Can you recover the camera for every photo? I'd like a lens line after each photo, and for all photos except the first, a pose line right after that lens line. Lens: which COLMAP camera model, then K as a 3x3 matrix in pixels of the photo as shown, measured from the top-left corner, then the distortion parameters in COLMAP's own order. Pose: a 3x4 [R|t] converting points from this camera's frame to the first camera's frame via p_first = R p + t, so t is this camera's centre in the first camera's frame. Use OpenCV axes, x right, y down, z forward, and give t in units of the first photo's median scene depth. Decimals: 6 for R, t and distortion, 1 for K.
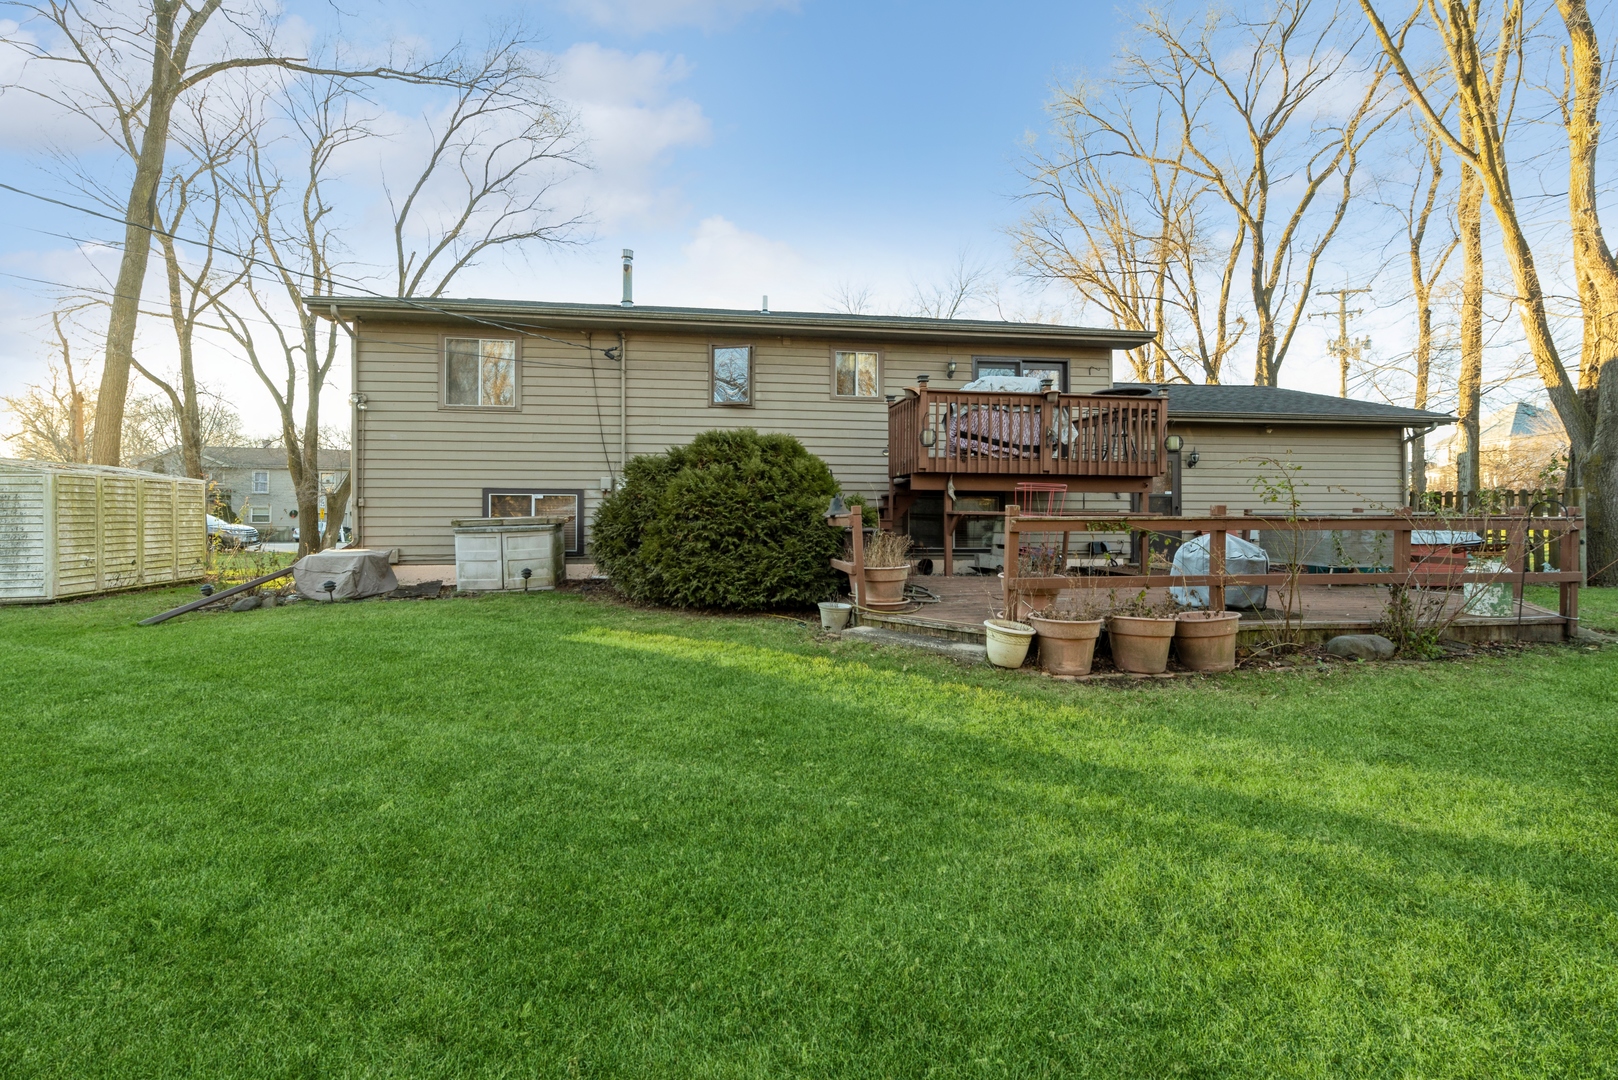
lens RADIAL K [[659.9, 0, 809.2], [0, 659.9, 523.5], [0, 0, 1]] dist [0.010212, -0.000225]
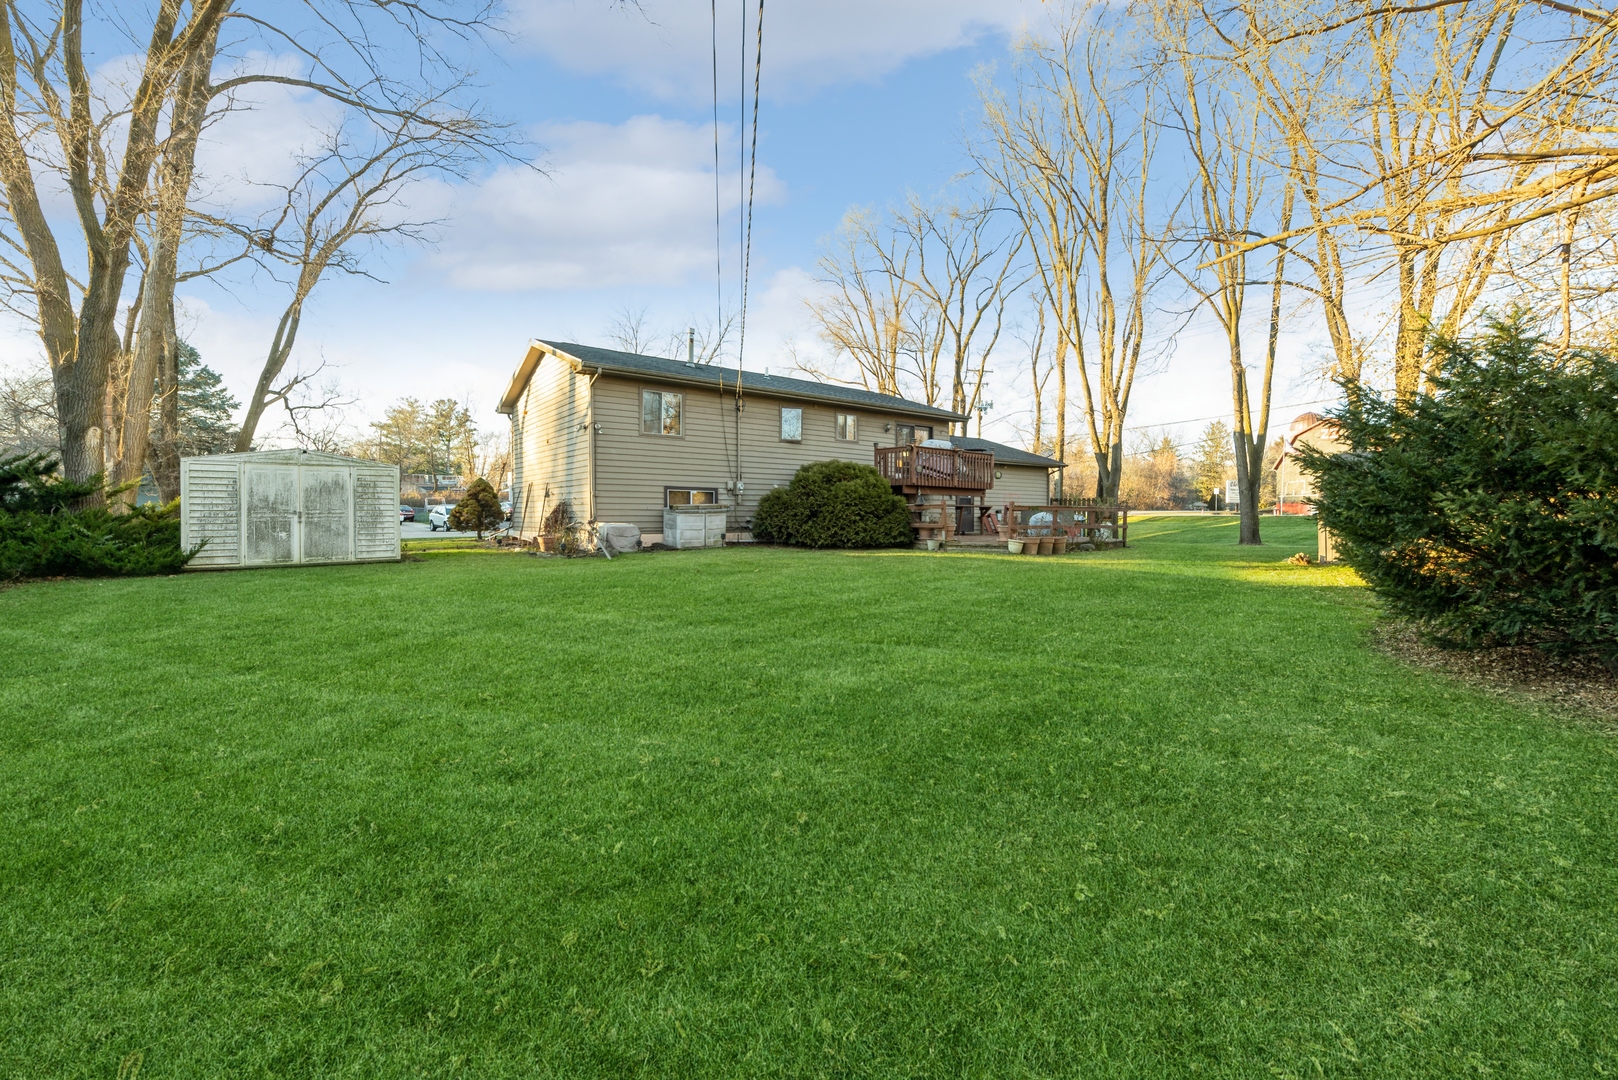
lens RADIAL K [[659.9, 0, 807.6], [0, 659.9, 546.1], [0, 0, 1]] dist [0.010212, -0.000225]
pose [[0.874015, -0.018241, 0.485556, -0.956314], [-0.000807, 0.999239, 0.038992, 0.029208], [-0.485898, -0.034472, 0.873335, -0.564685]]
